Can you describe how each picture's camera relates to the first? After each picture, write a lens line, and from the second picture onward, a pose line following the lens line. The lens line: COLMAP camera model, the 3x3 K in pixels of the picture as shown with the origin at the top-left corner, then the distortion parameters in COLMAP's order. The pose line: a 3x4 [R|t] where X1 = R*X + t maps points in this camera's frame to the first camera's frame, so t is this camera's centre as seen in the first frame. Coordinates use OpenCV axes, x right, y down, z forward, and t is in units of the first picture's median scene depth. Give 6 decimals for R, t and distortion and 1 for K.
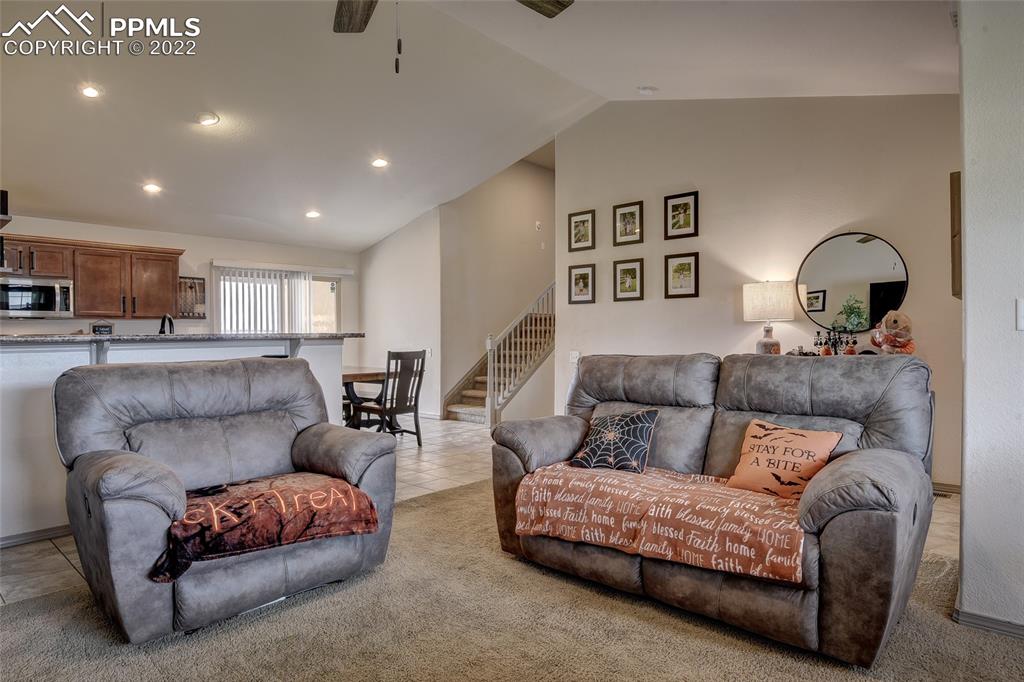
lens RADIAL K [[600.6, 0, 513.4], [0, 600.6, 341.5], [0, 0, 1]] dist [-0.019699, -0.007195]
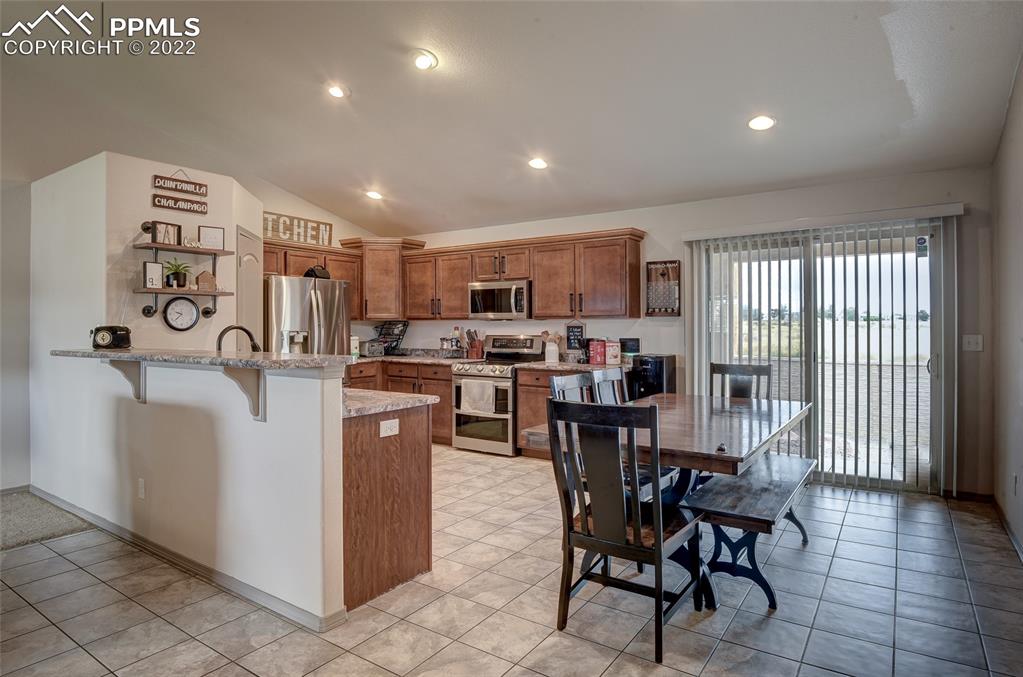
lens RADIAL K [[542.1, 0, 514.8], [0, 542.1, 322.0], [0, 0, 1]] dist [-0.008212, -0.006981]
pose [[0.121929, 0.003715, -0.992532, 0.129534], [-0.011337, 0.999933, 0.002350, -0.035204], [0.992474, 0.010966, 0.121963, 0.837436]]
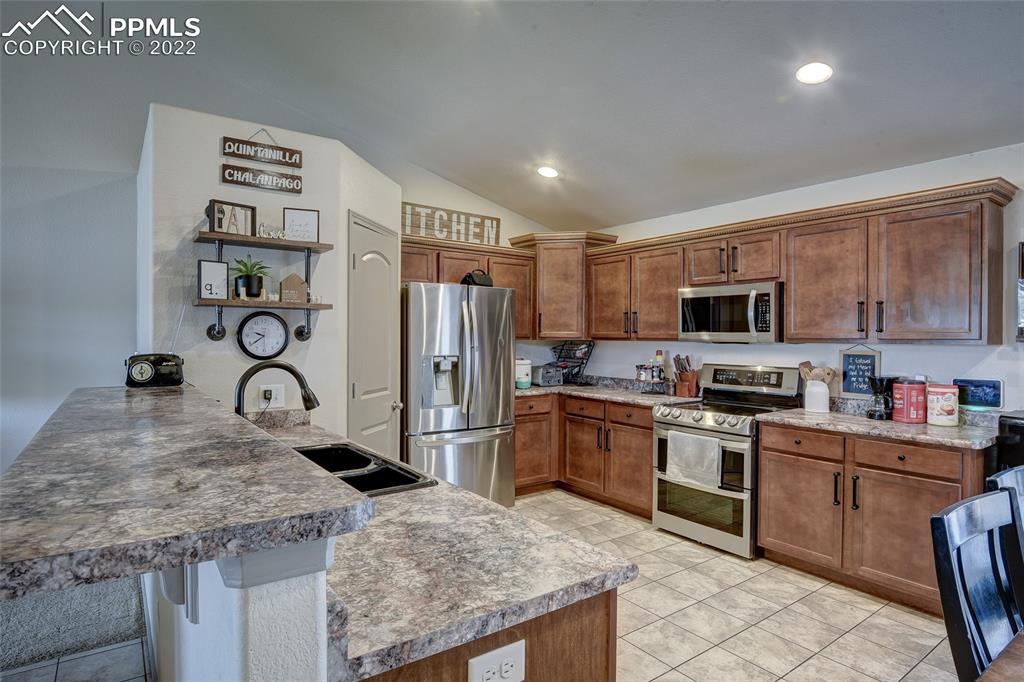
lens RADIAL K [[542.7, 0, 513.9], [0, 542.7, 339.5], [0, 0, 1]] dist [-0.008212, -0.006981]
pose [[-0.231491, 0.011906, -0.972764, -0.127074], [-0.018551, 0.999689, 0.016650, -0.045460], [0.972660, 0.021900, -0.231198, 0.831181]]
